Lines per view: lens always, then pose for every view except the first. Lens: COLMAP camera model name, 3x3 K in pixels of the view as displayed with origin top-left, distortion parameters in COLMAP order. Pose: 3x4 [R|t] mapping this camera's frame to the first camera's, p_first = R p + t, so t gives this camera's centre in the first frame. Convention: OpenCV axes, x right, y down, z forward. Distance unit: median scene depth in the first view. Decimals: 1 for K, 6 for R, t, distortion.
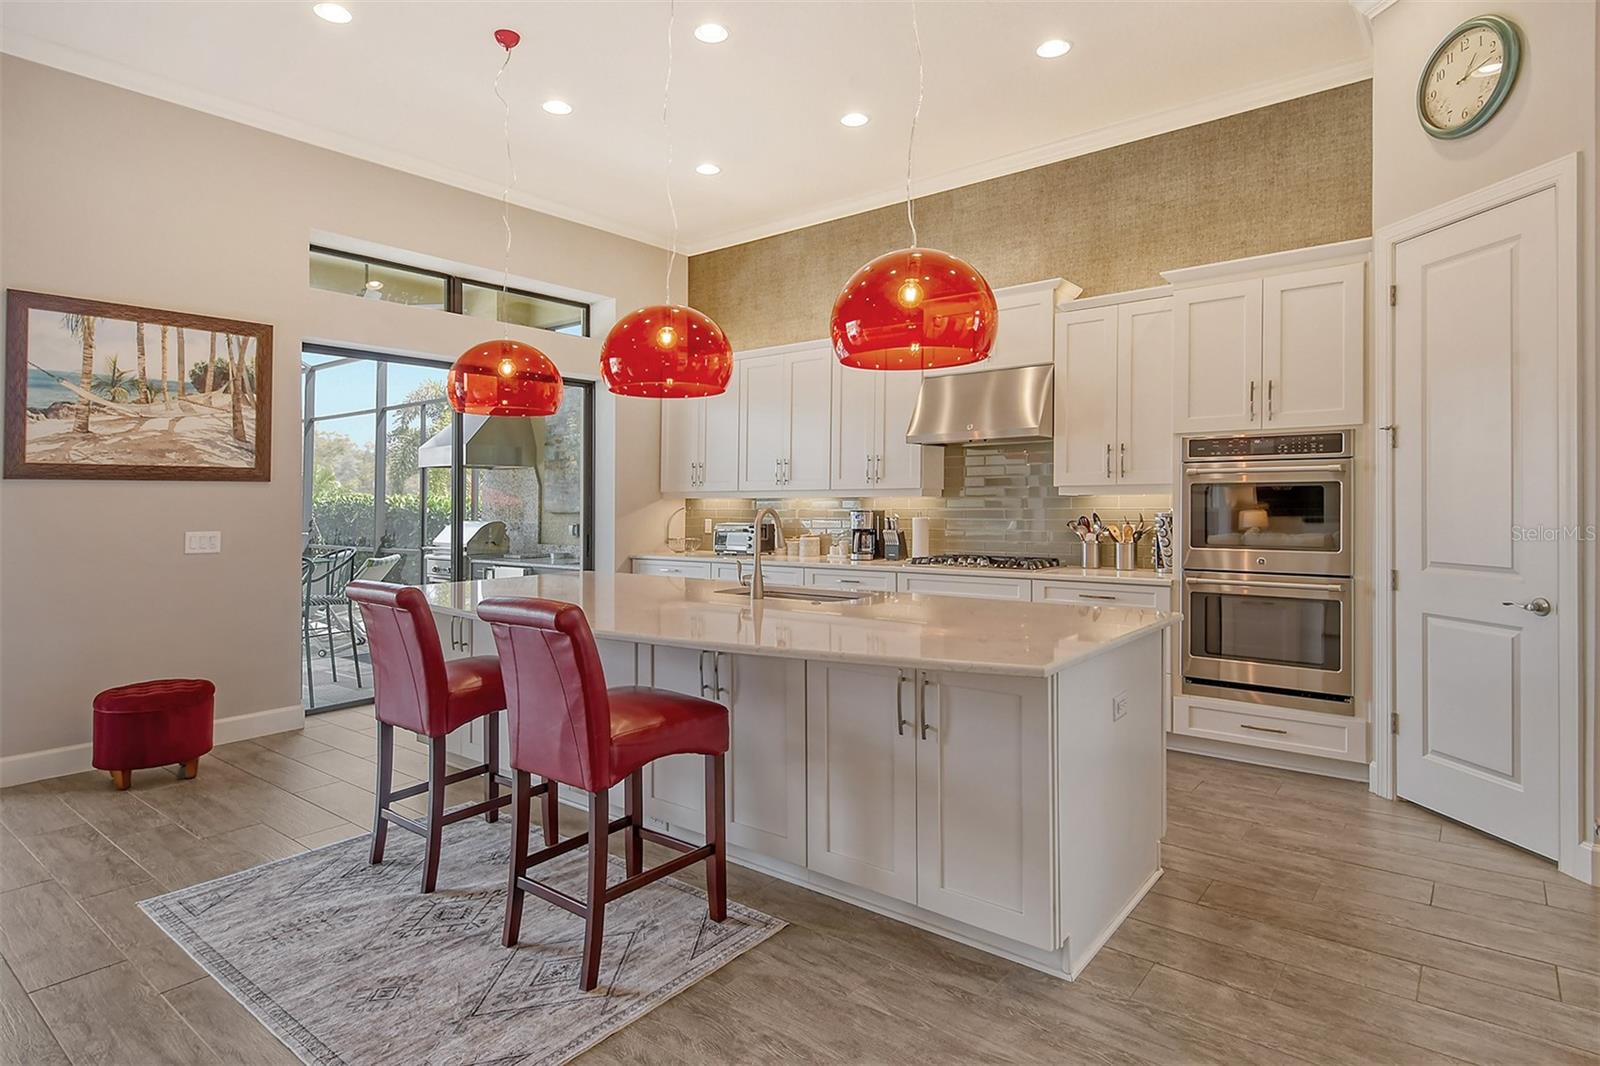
lens RADIAL K [[854.7, 0, 777.7], [0, 854.7, 501.5], [0, 0, 1]] dist [0.023681, -0.019445]
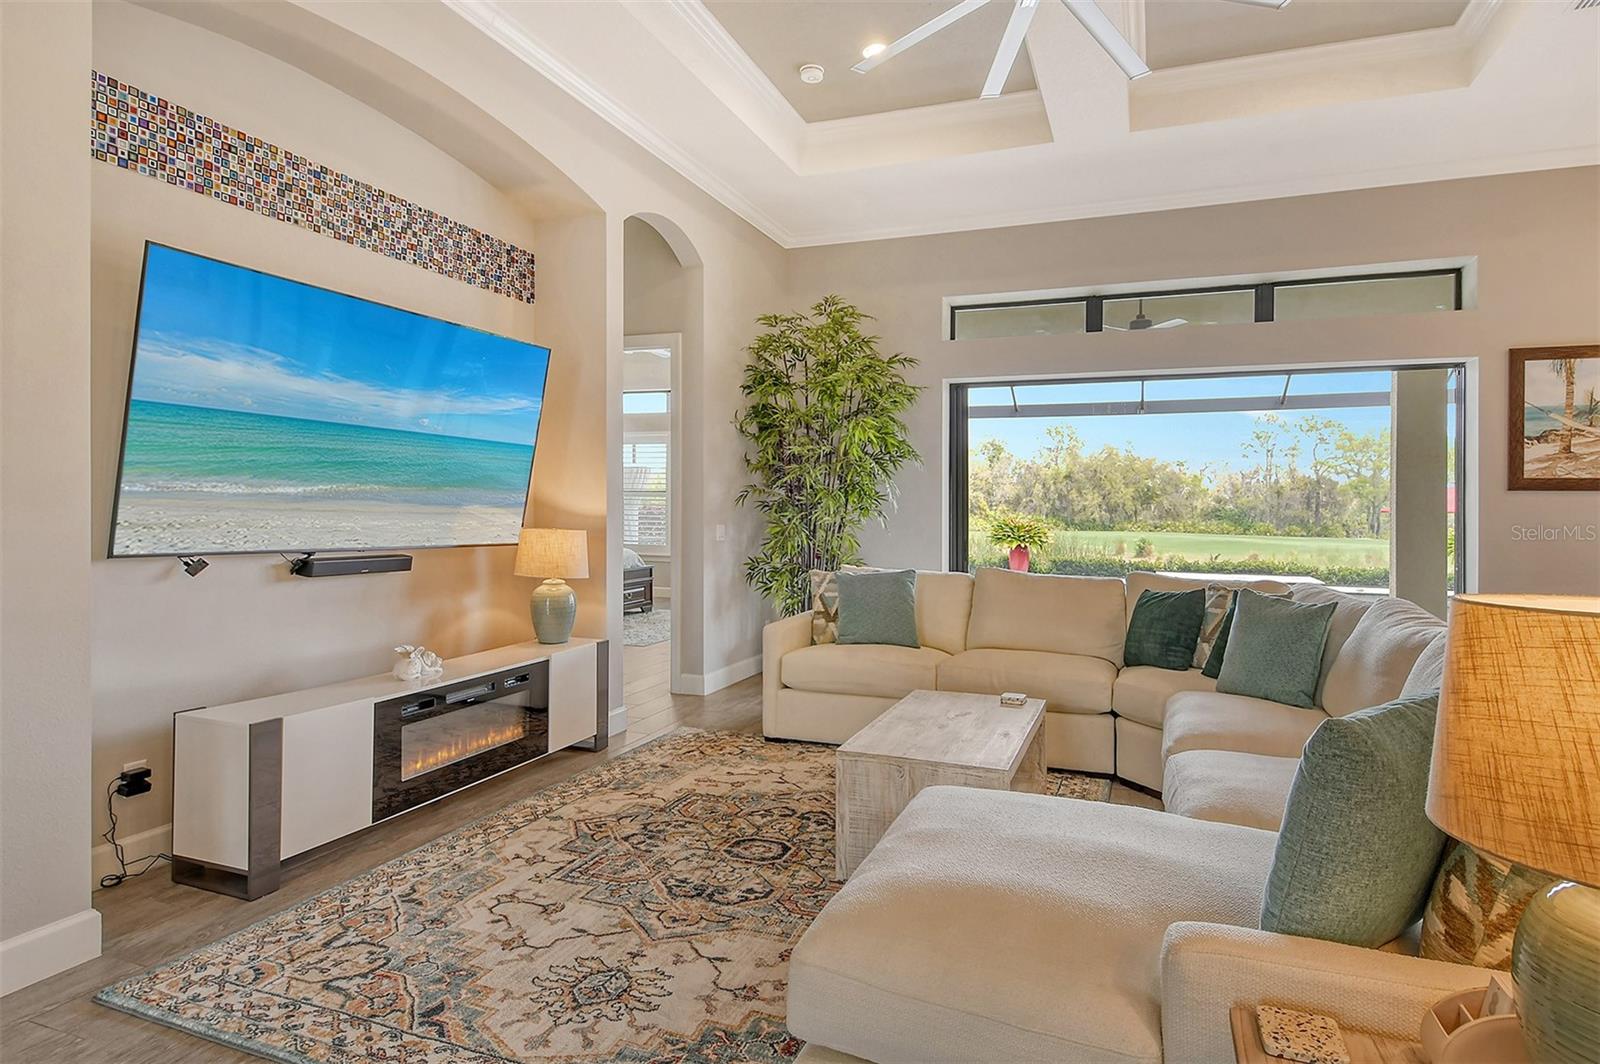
lens RADIAL K [[854.7, 0, 834.0], [0, 854.7, 509.5], [0, 0, 1]] dist [0.023681, -0.019445]
pose [[0.344196, 0.015232, -0.938774, -0.001161], [-0.014829, 0.999832, 0.010786, 0.003142], [0.938781, 0.010208, 0.344364, -0.368314]]
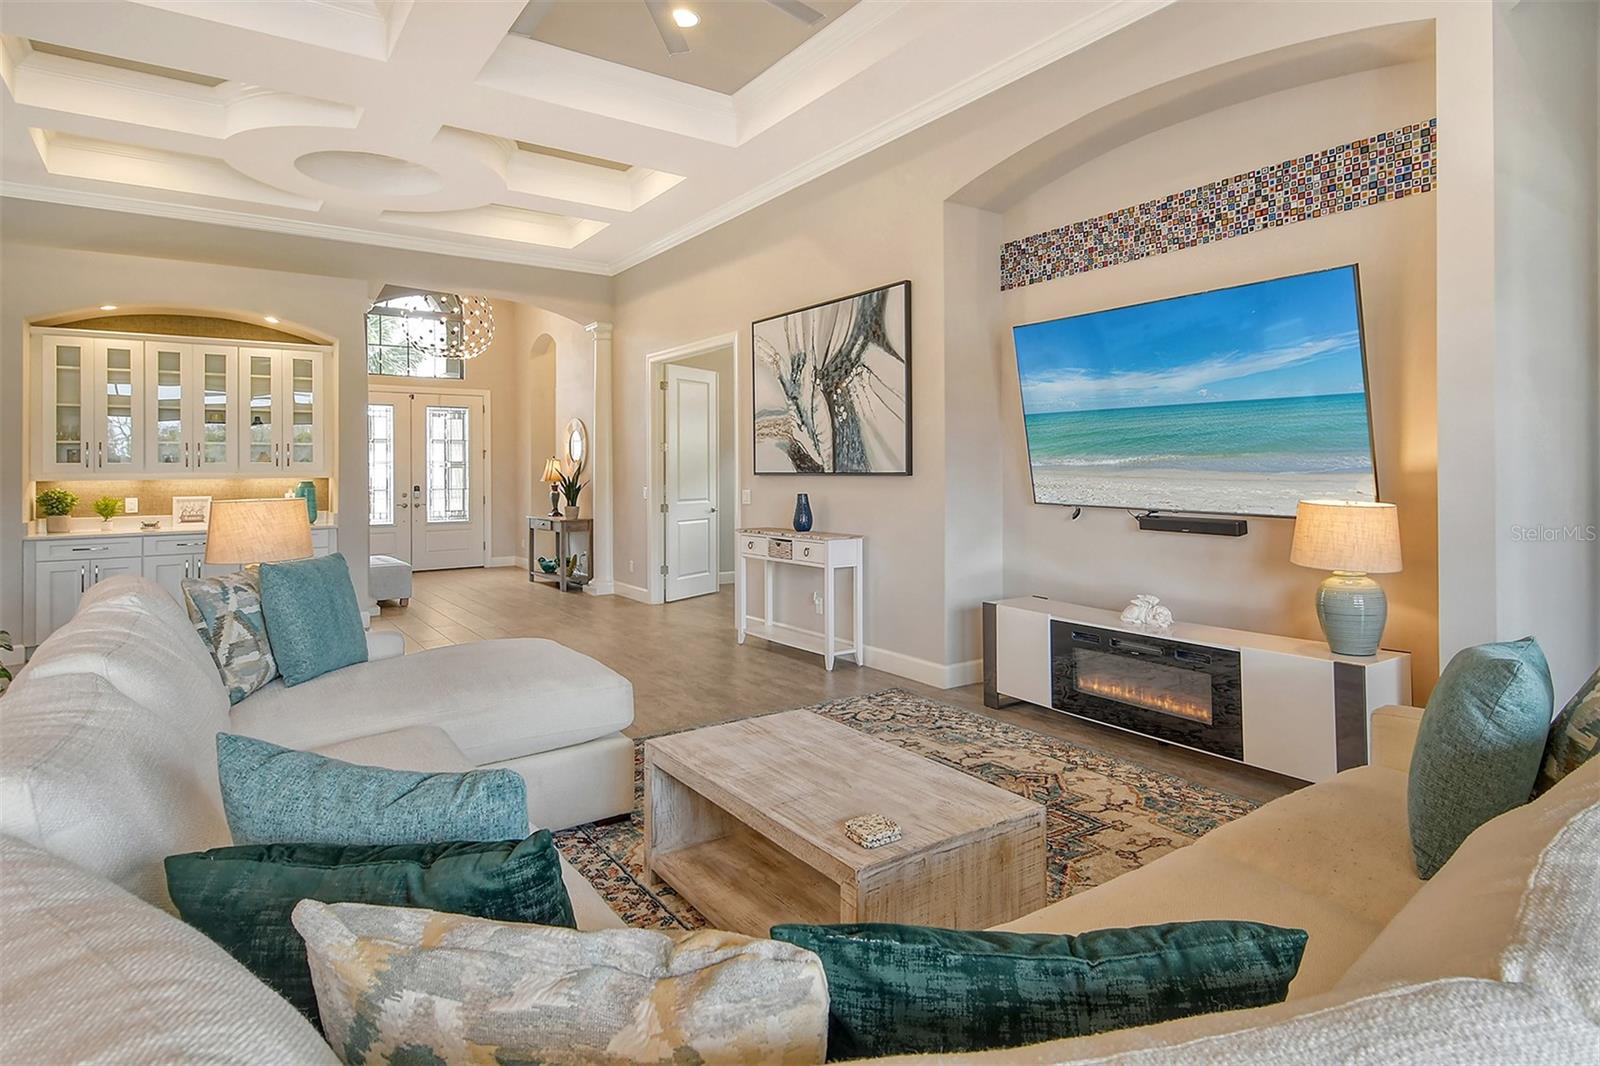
lens RADIAL K [[854.7, 0, 836.8], [0, 854.7, 463.7], [0, 0, 1]] dist [0.023681, -0.019445]
pose [[-0.970000, 0.016391, 0.242550, -0.736205], [0.015187, 0.999861, -0.006833, 0.005192], [-0.242629, -0.002945, -0.970115, 0.443373]]
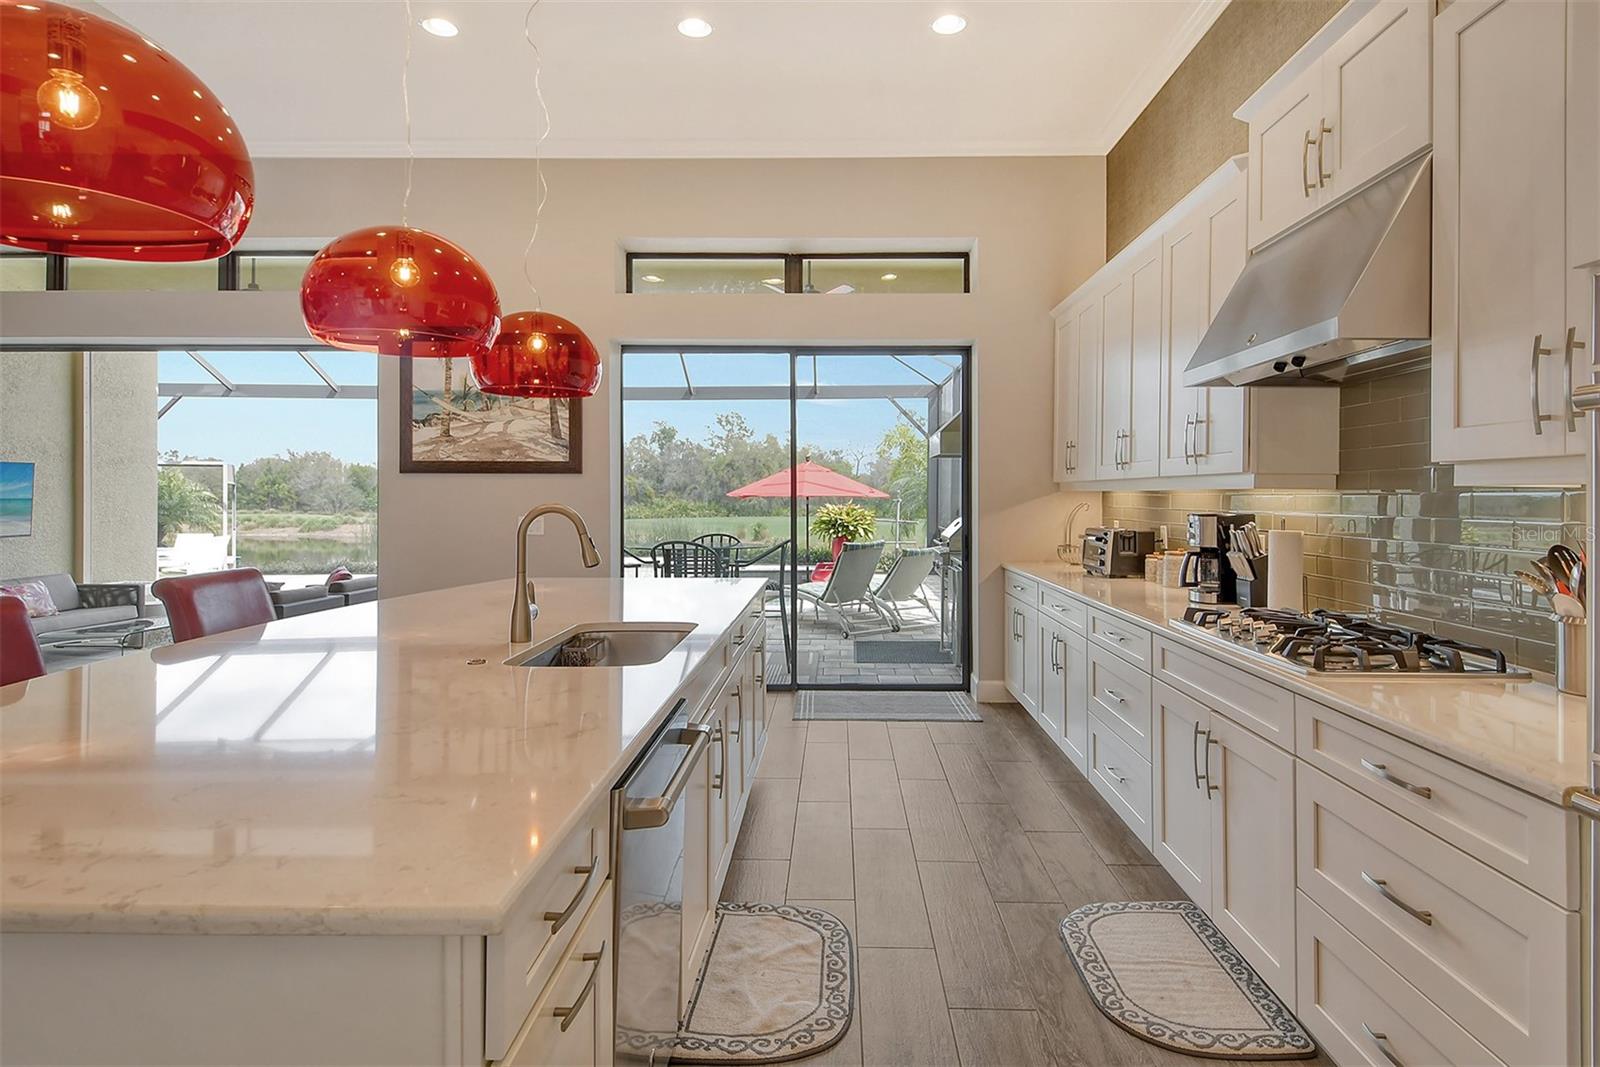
lens RADIAL K [[854.7, 0, 818.0], [0, 854.7, 500.5], [0, 0, 1]] dist [0.023681, -0.019445]
pose [[0.627101, 0.012463, -0.778839, 0.458910], [-0.006217, 0.999920, 0.010995, -0.002823], [0.778913, -0.002053, 0.627128, 0.550937]]
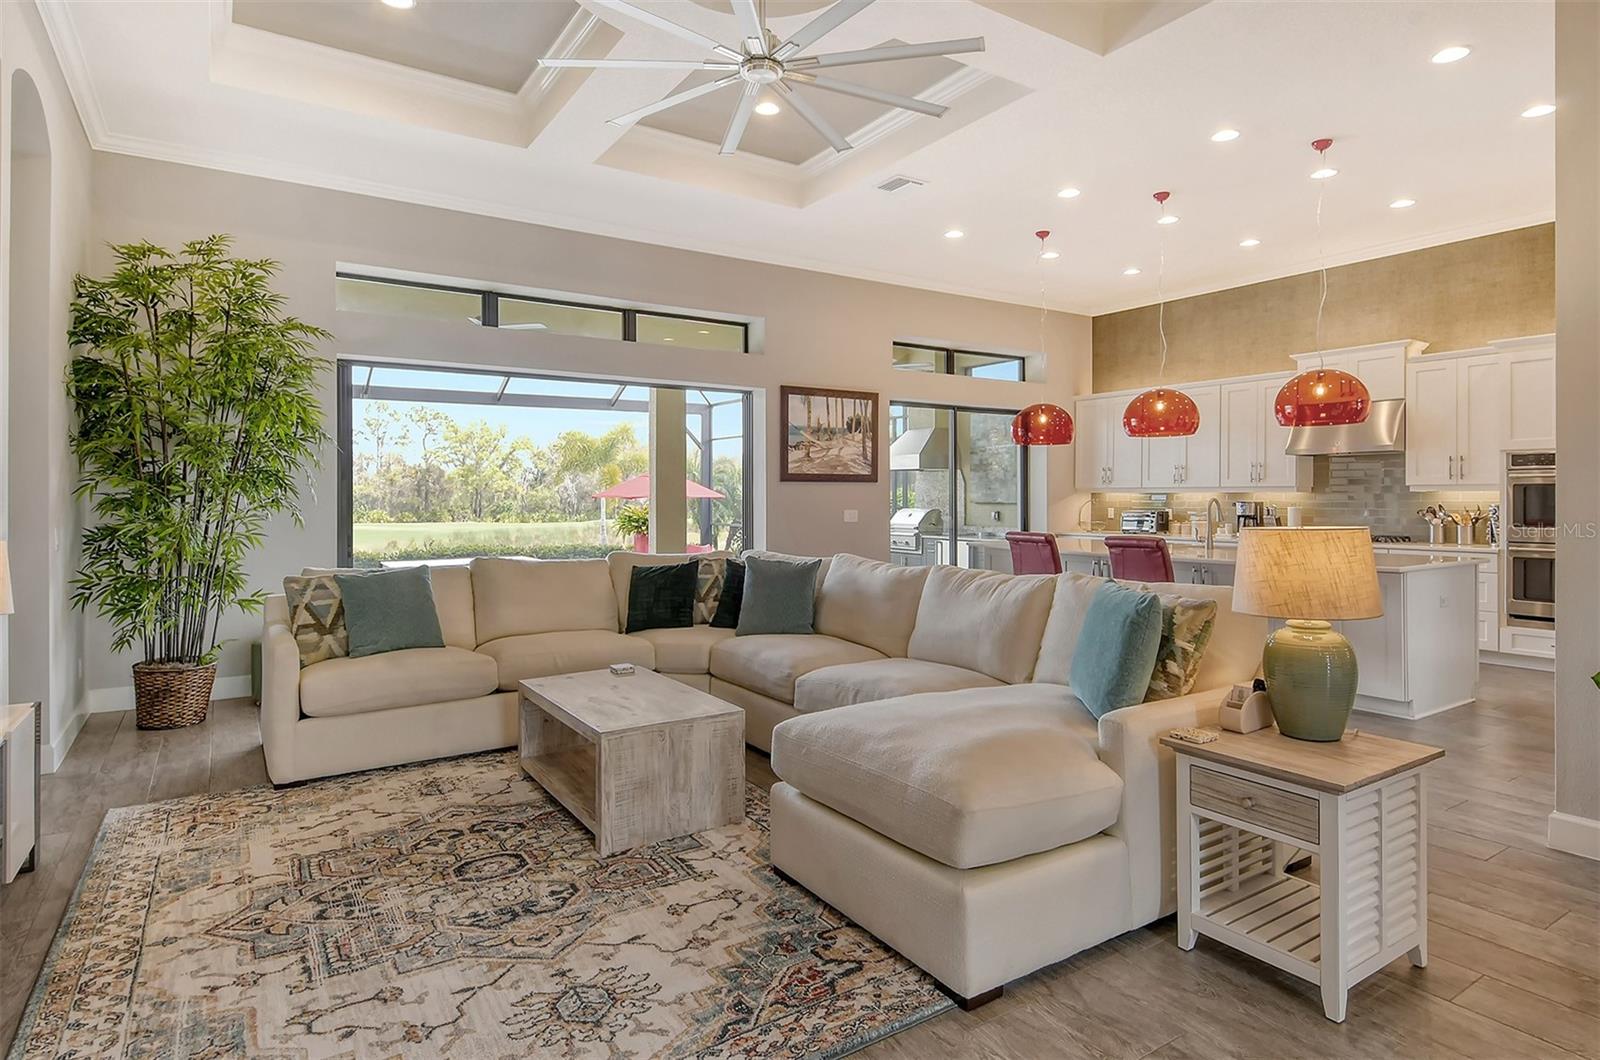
lens RADIAL K [[863.7, 0, 790.8], [0, 863.7, 487.3], [0, 0, 1]] dist [0.011546, -0.011304]
pose [[0.954781, 0.001151, -0.297308, -0.240425], [-0.004235, 0.999944, -0.009728, 0.004214], [0.297280, 0.010547, 0.954732, -0.721170]]
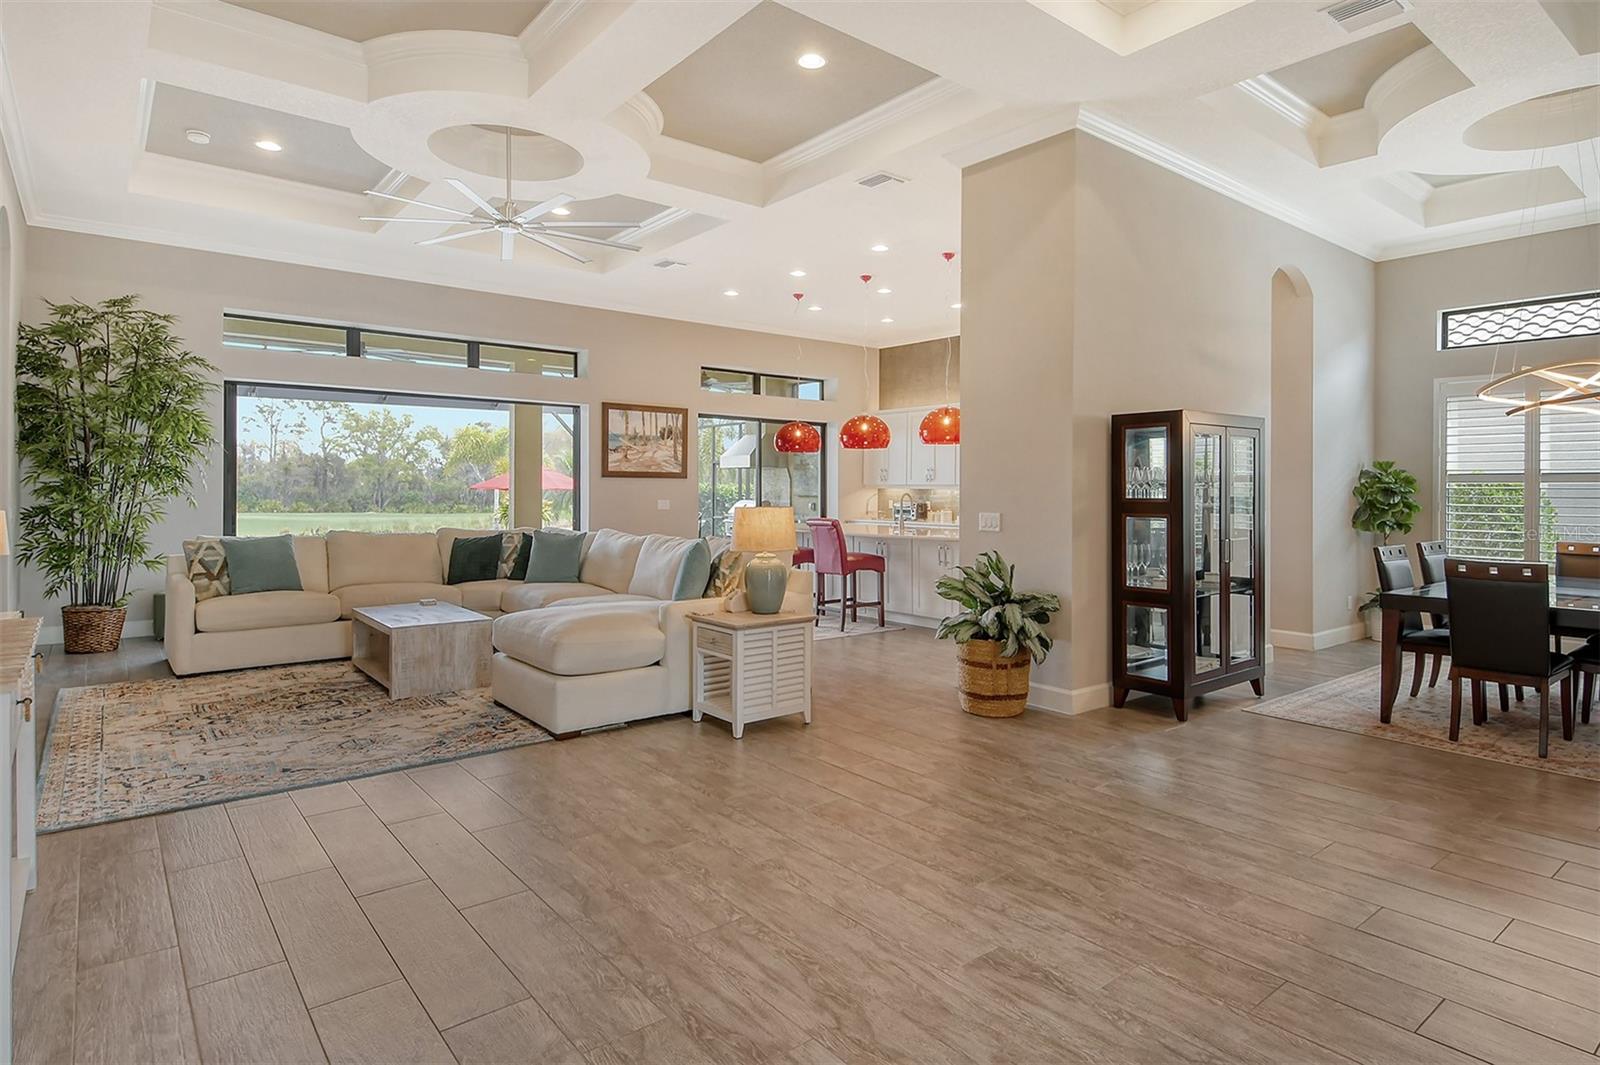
lens RADIAL K [[854.7, 0, 825.3], [0, 854.7, 482.1], [0, 0, 1]] dist [0.023681, -0.019445]
pose [[0.985015, 0.010480, -0.172151, 0.138147], [-0.012420, 0.999871, -0.010199, 0.003105], [0.172022, 0.012185, 0.985018, -1.103042]]
